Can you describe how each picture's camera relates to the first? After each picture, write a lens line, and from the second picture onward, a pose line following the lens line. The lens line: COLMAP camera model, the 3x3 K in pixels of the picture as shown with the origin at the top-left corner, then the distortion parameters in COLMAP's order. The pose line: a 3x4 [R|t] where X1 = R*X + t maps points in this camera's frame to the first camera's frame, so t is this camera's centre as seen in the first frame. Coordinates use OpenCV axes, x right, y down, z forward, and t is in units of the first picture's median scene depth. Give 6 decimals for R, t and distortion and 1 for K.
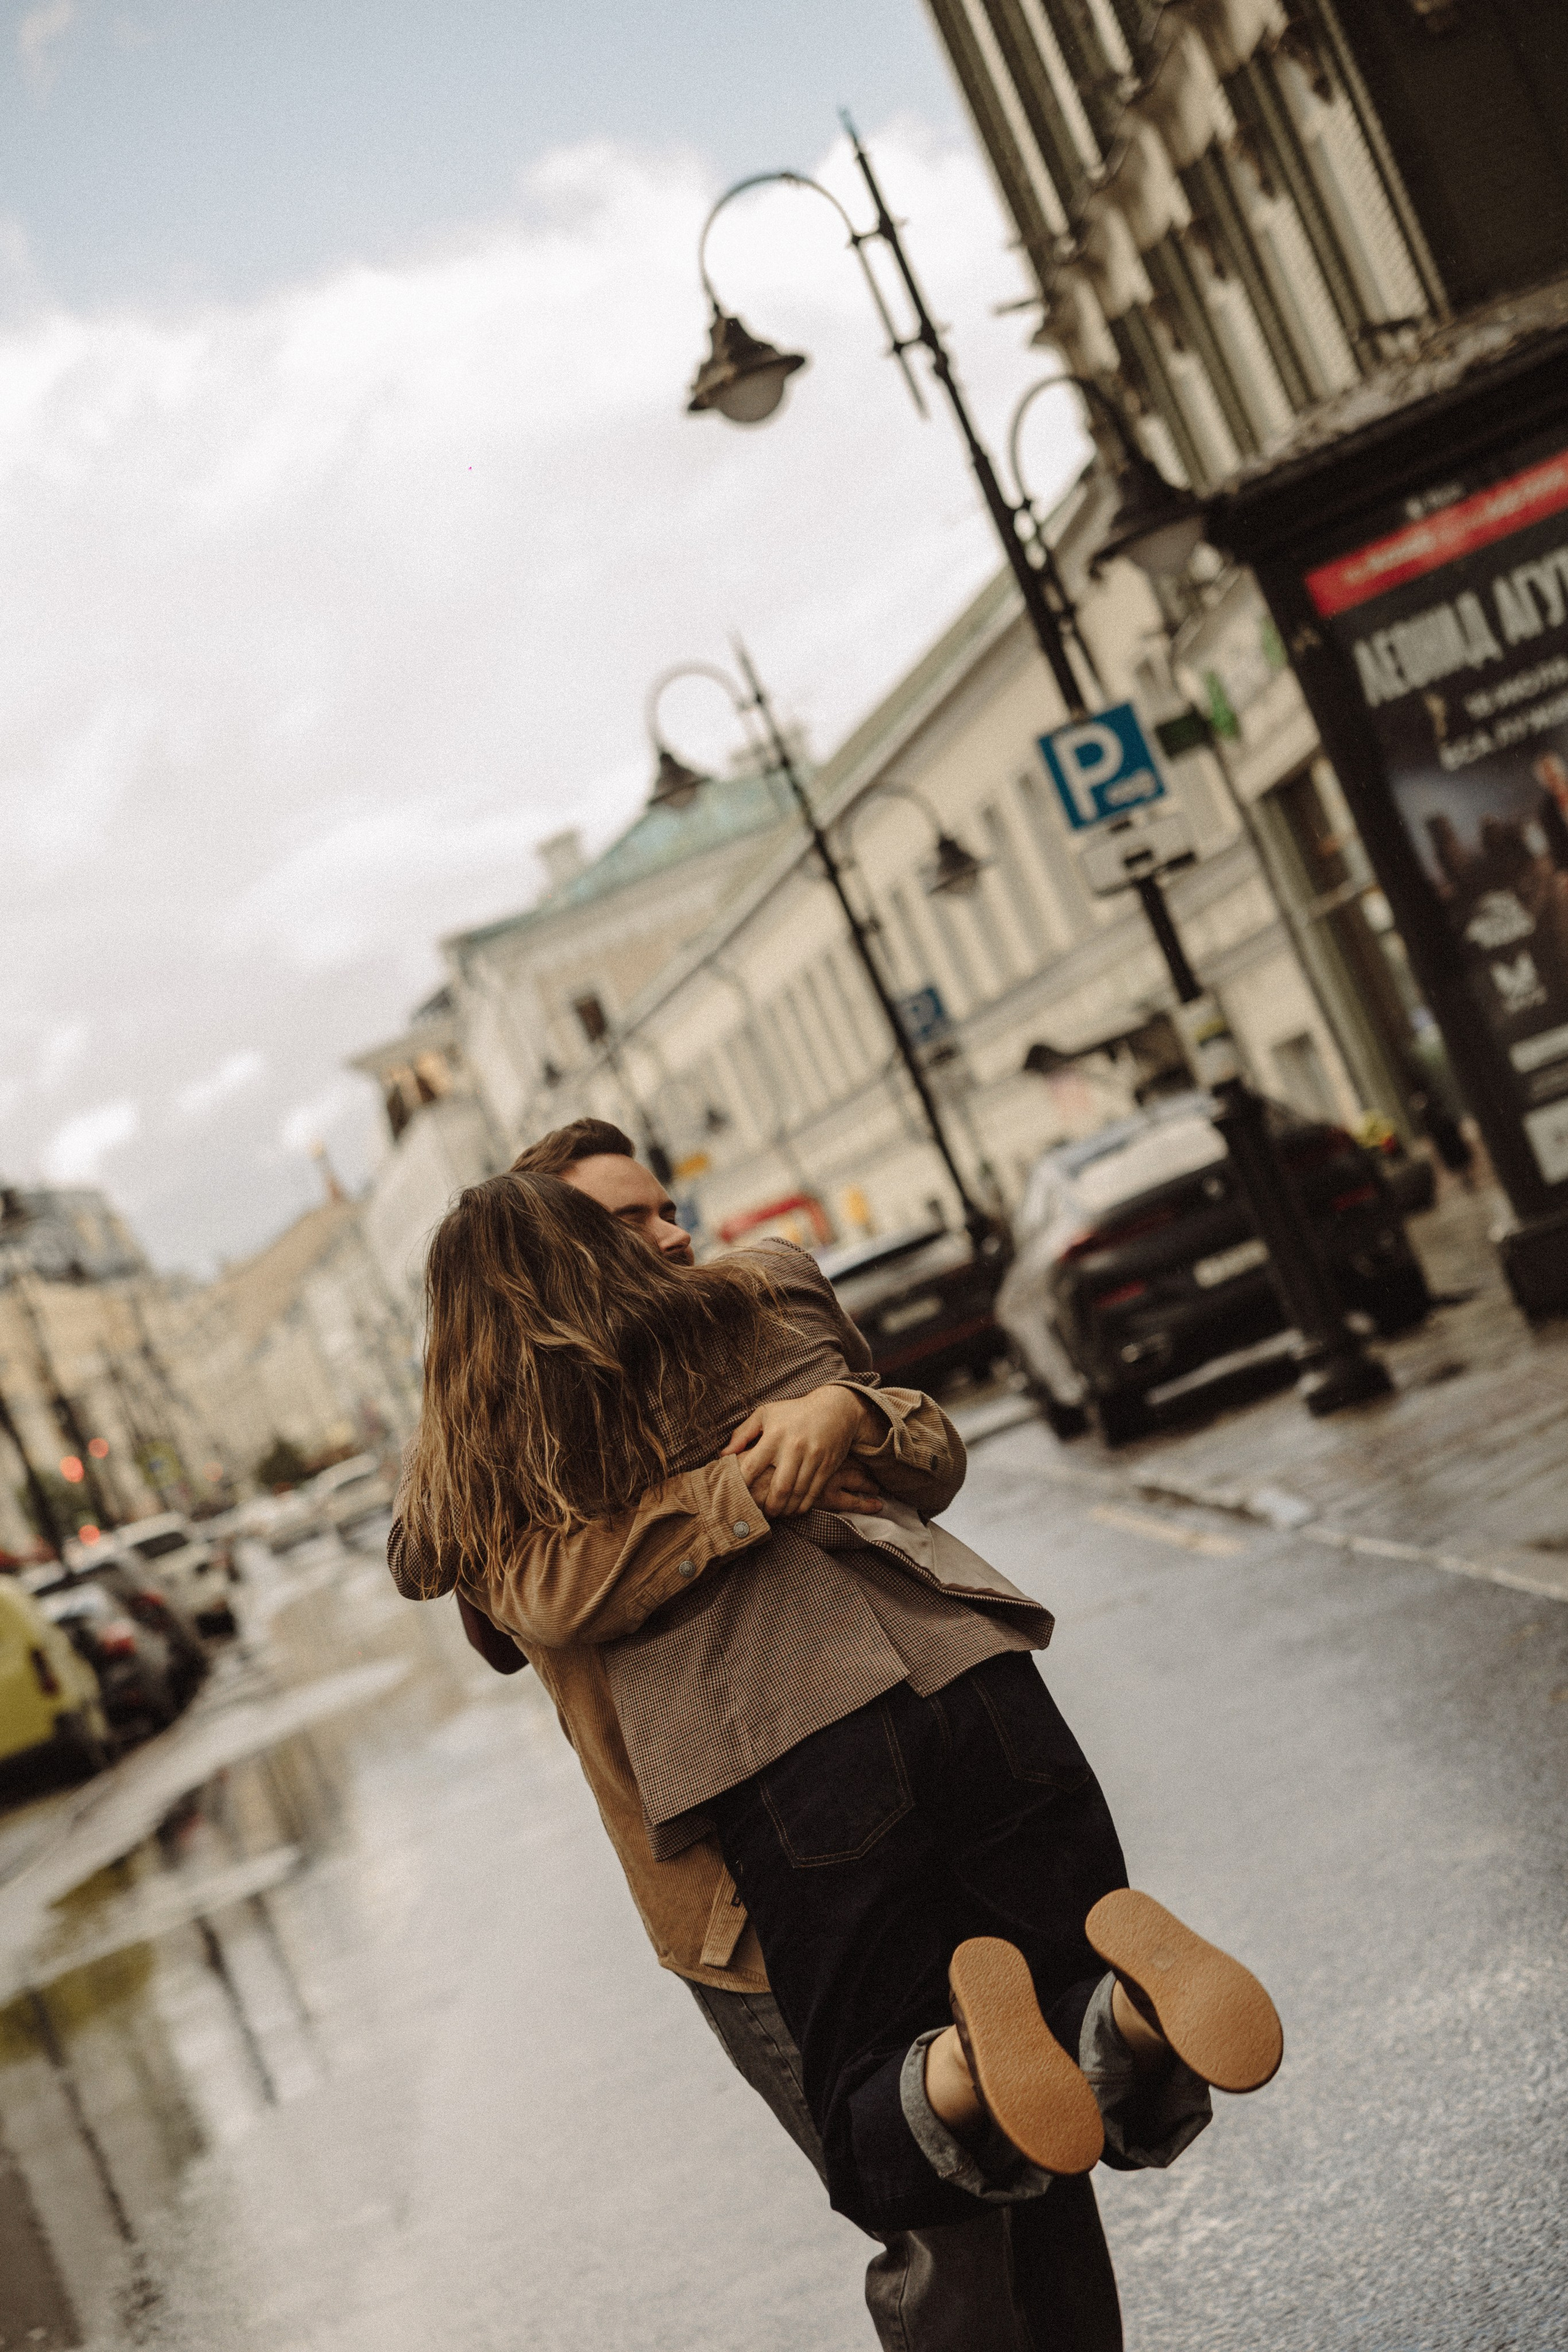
lens RADIAL K [[4433.2, 0, 807.7], [0, 4433.2, 1180.6], [0, 0, 1]] dist [0.253089, -0.059663]
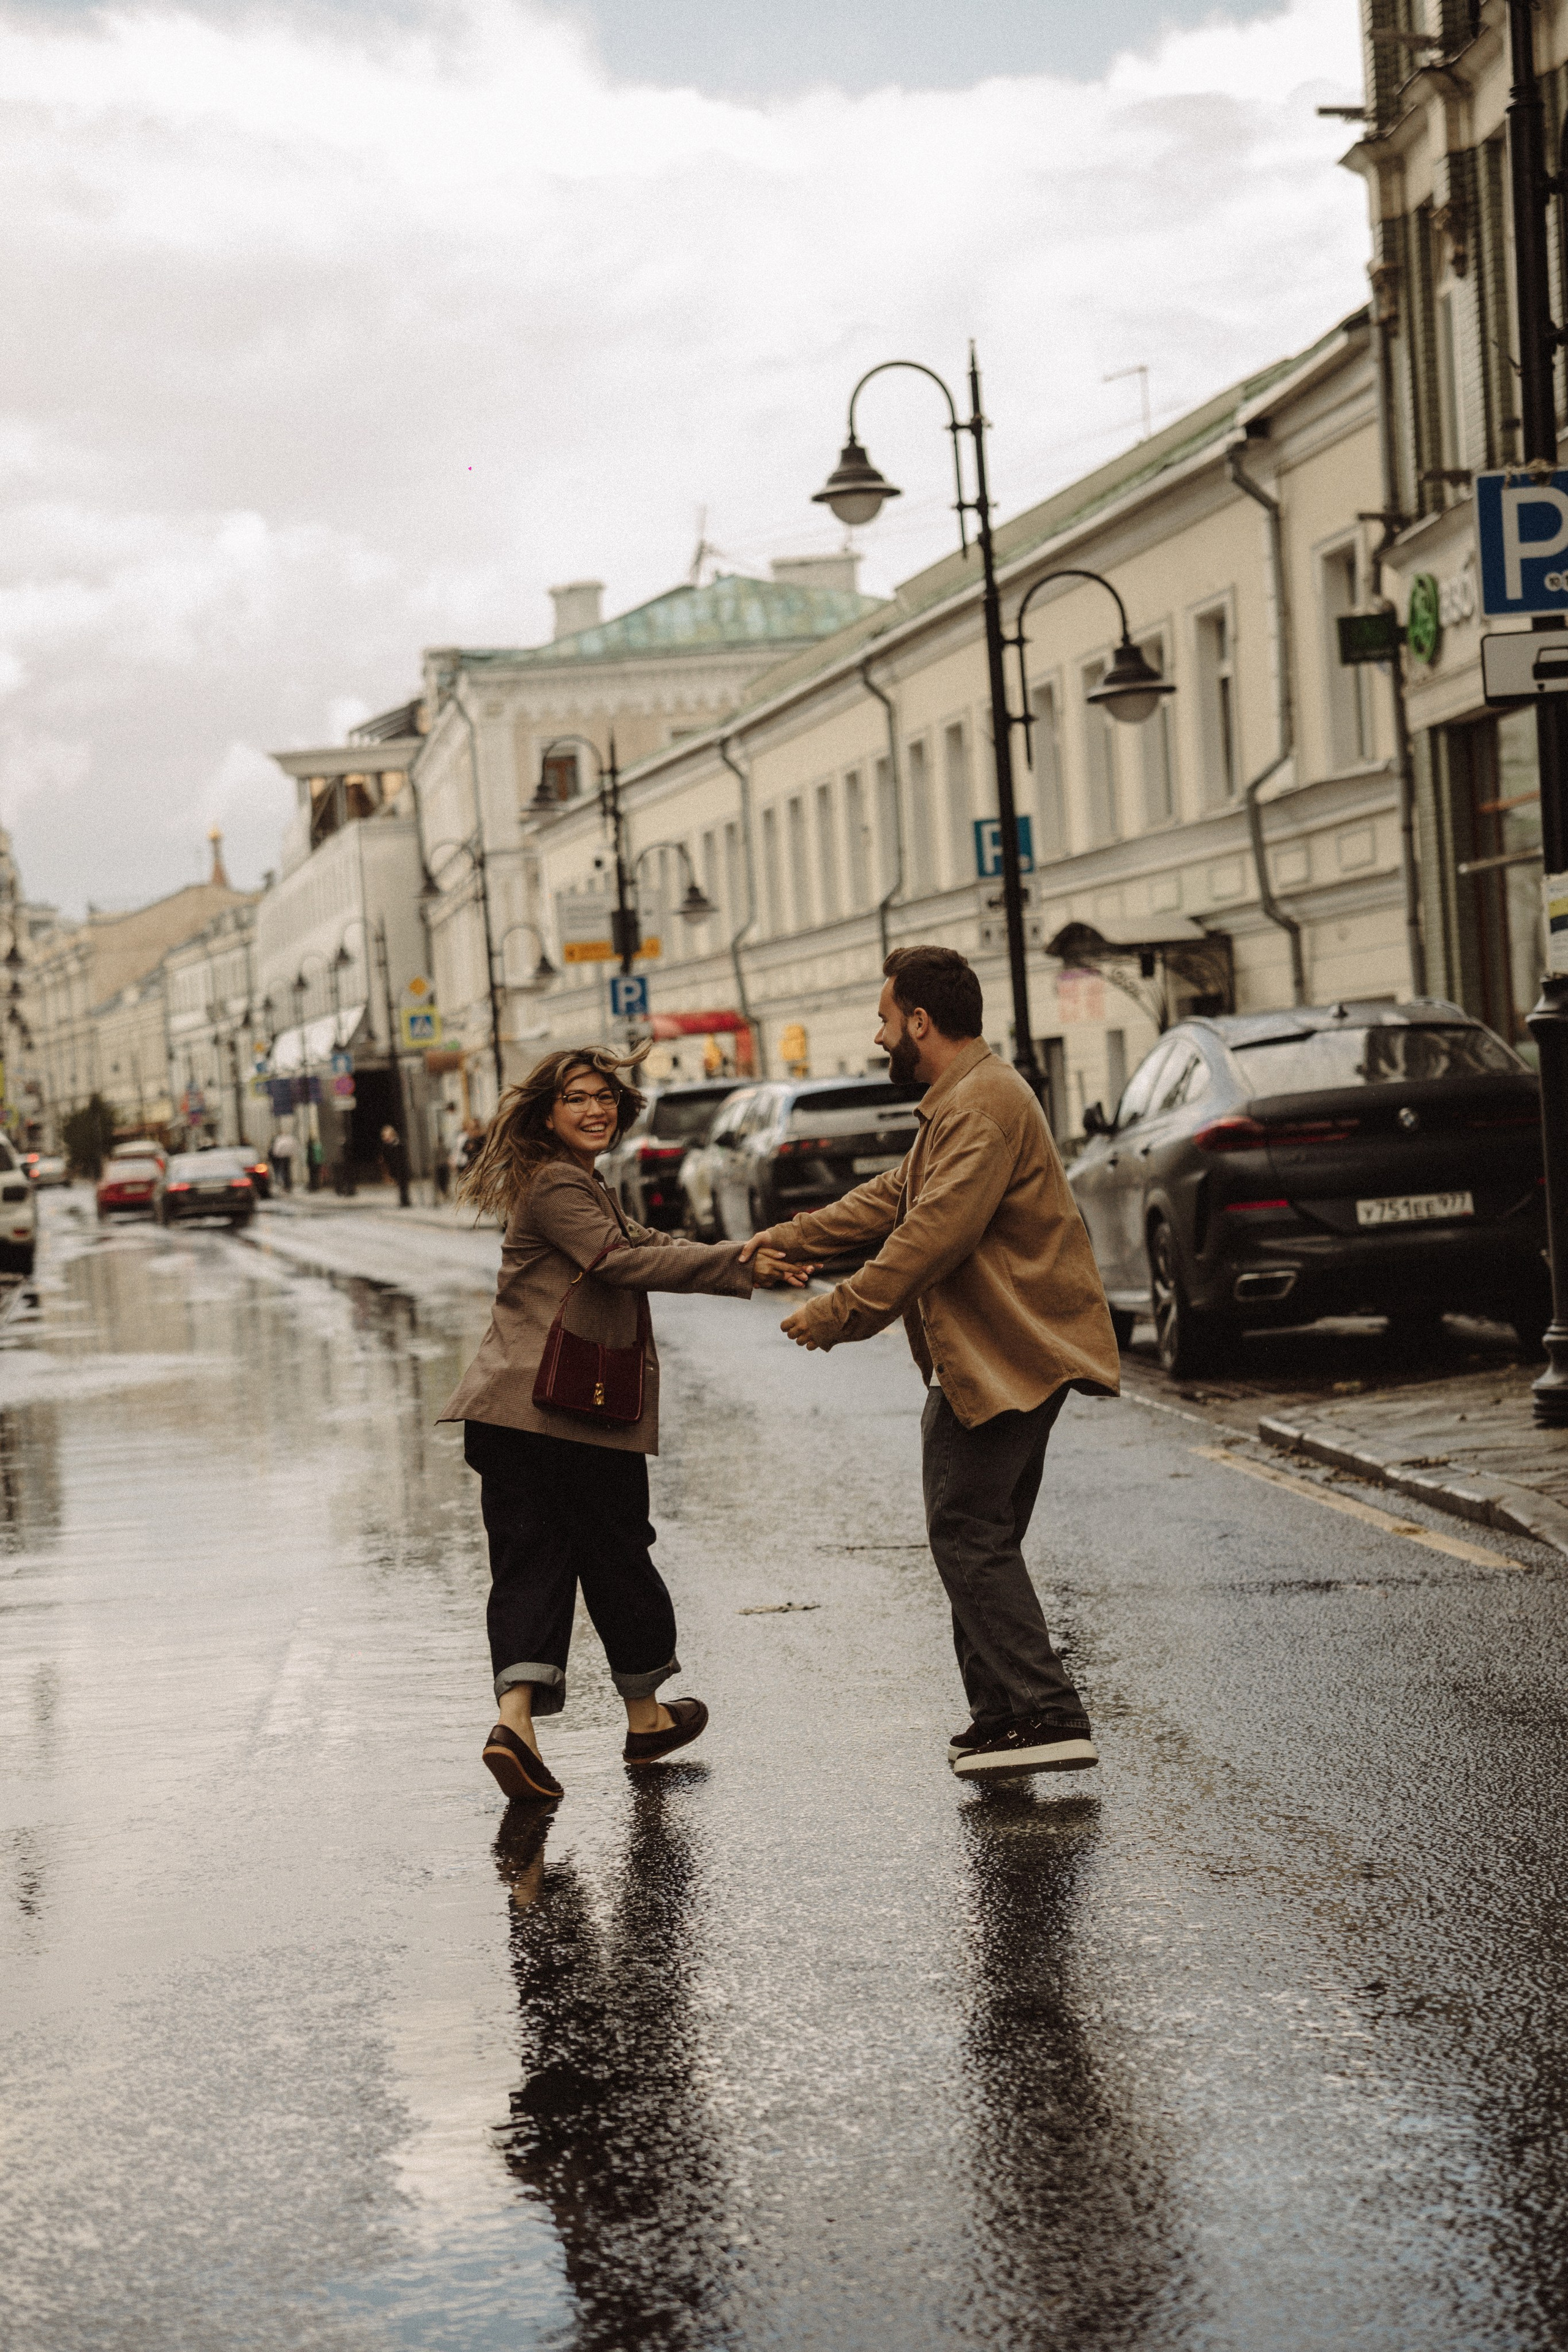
lens RADIAL K [[4384.8, 0, 787.4], [0, 4384.8, 1247.7], [0, 0, 1]] dist [0.218378, -0.043679]
pose [[0.951582, 0.304480, 0.042226, -0.037605], [-0.306129, 0.951133, 0.040389, 0.022718], [-0.027865, -0.051360, 0.998291, 0.154280]]
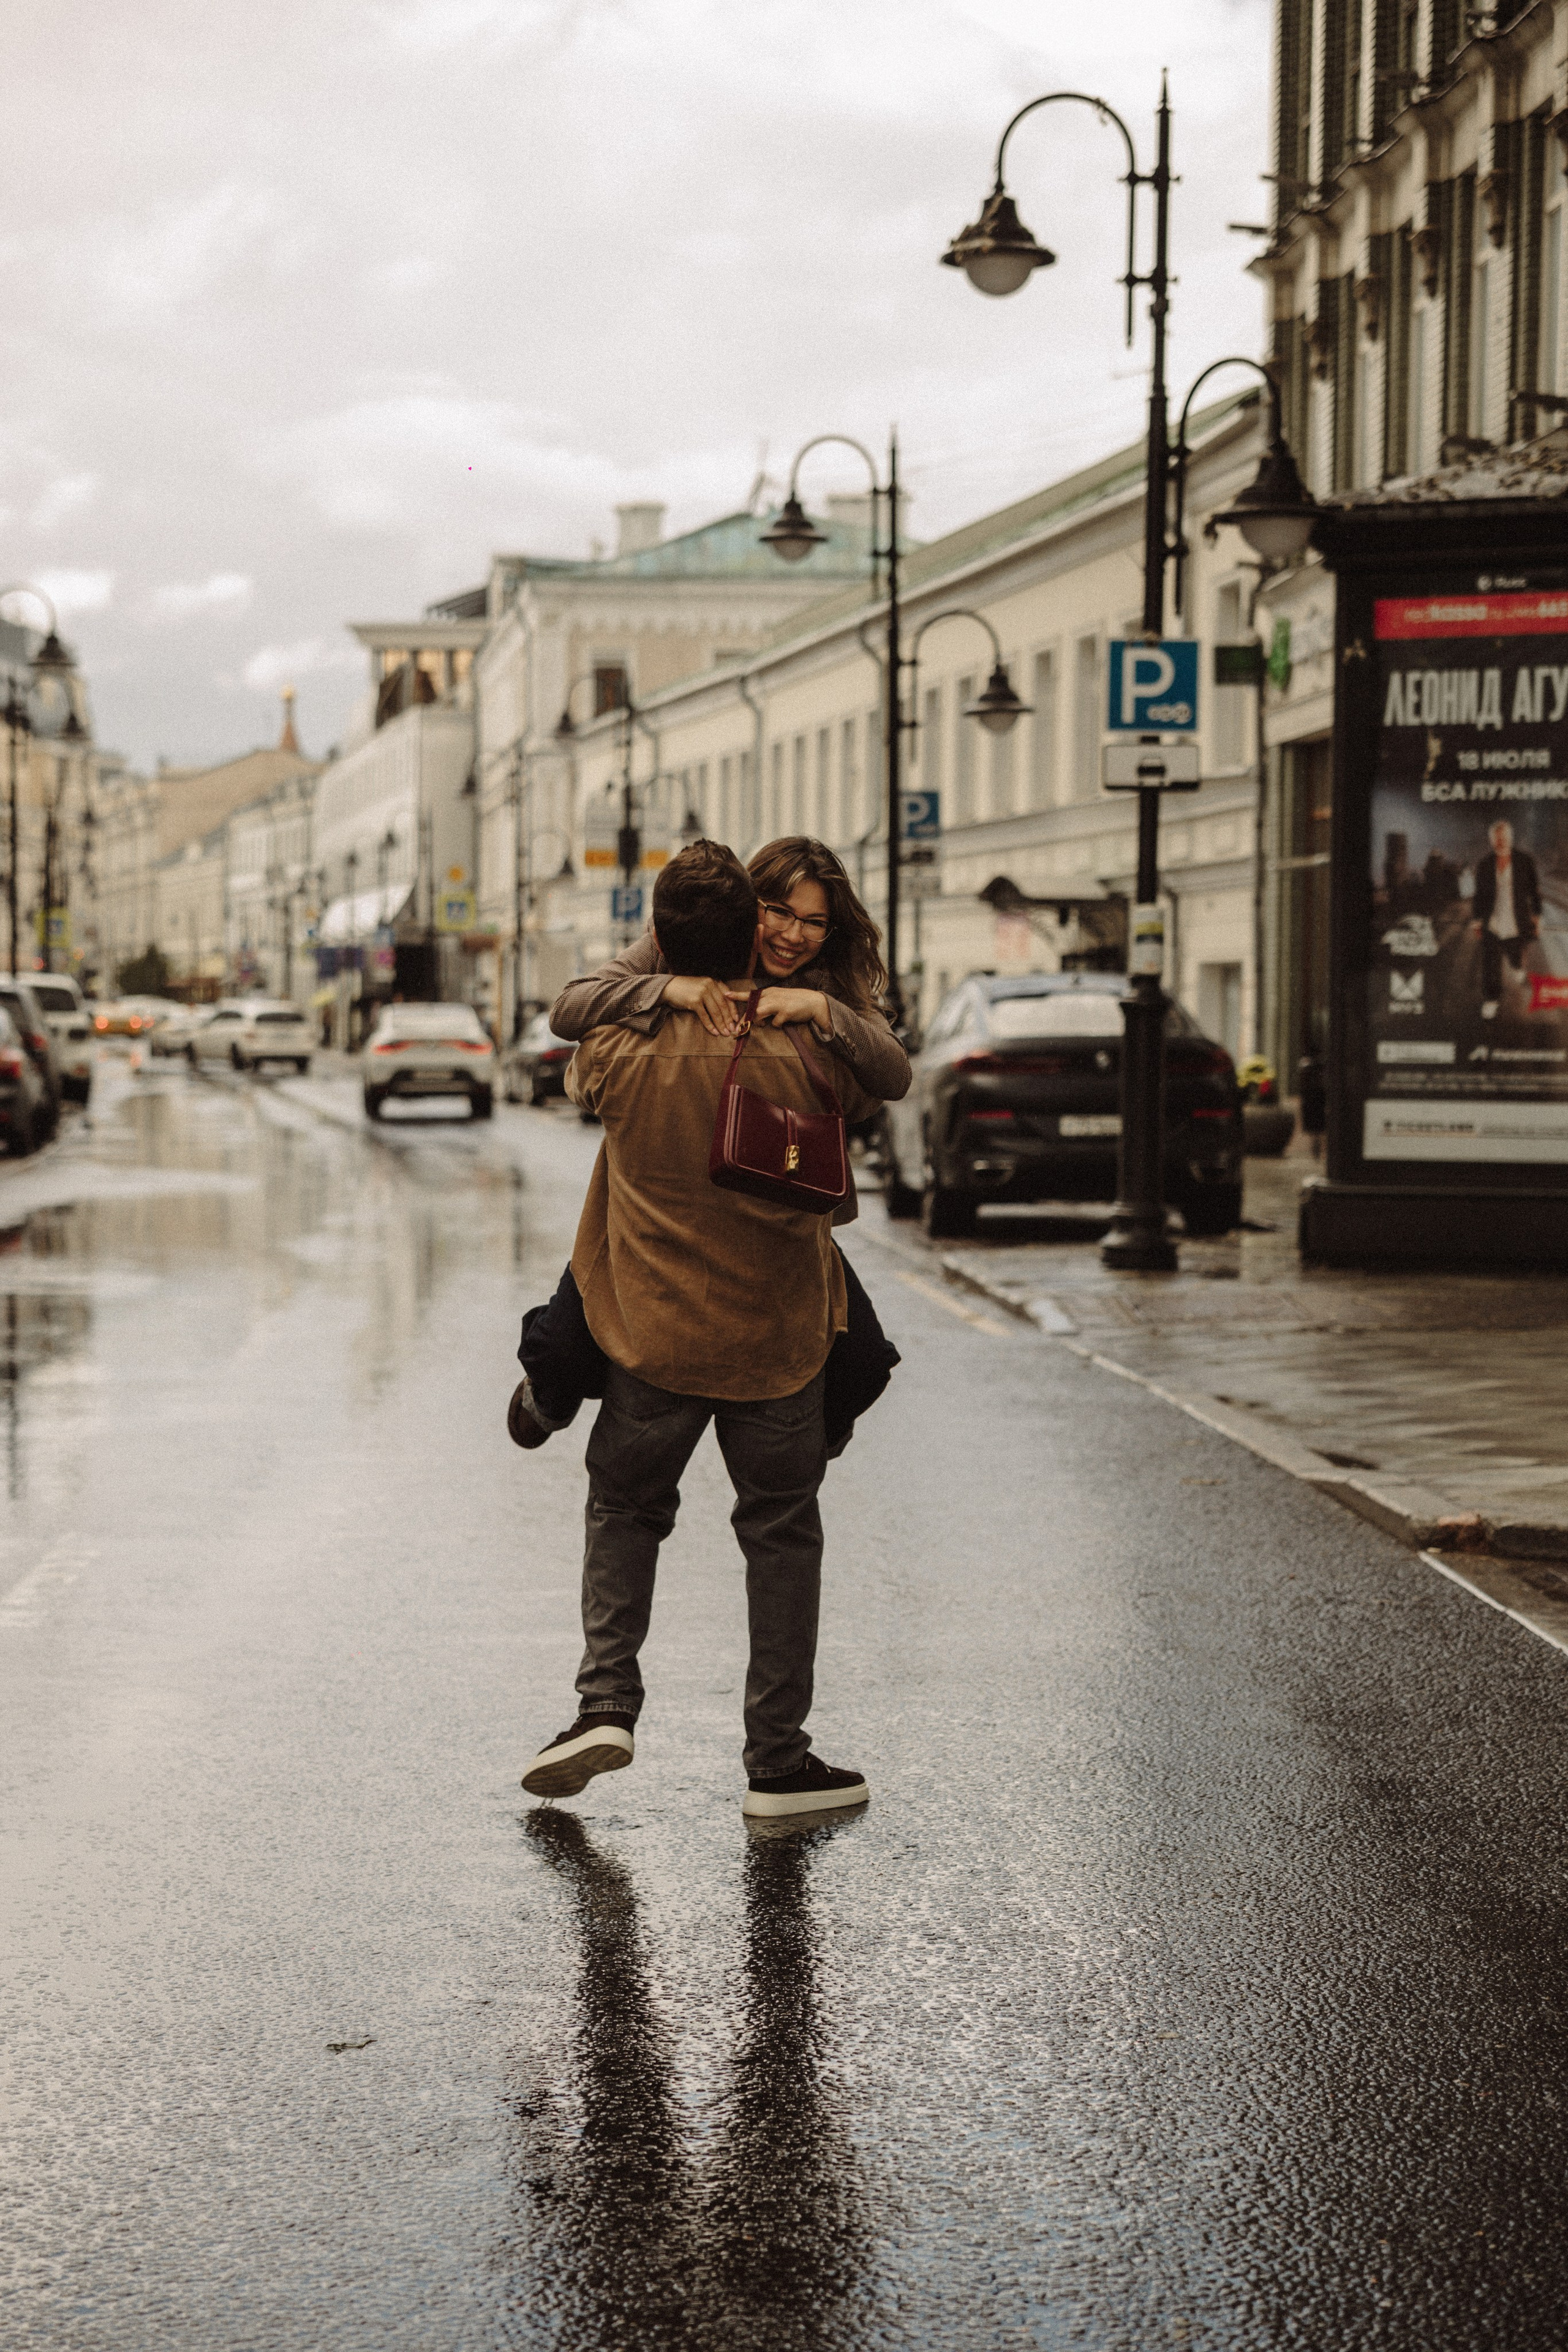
lens RADIAL K [[4440.3, 0, 786.0], [0, 4440.3, 1214.1], [0, 0, 1]] dist [0.234352, -0.137372]
pose [[0.924529, 0.379279, 0.037328, -0.009648], [-0.380905, 0.922810, 0.057737, 0.002861], [-0.012548, -0.067598, 0.997634, -0.121787]]
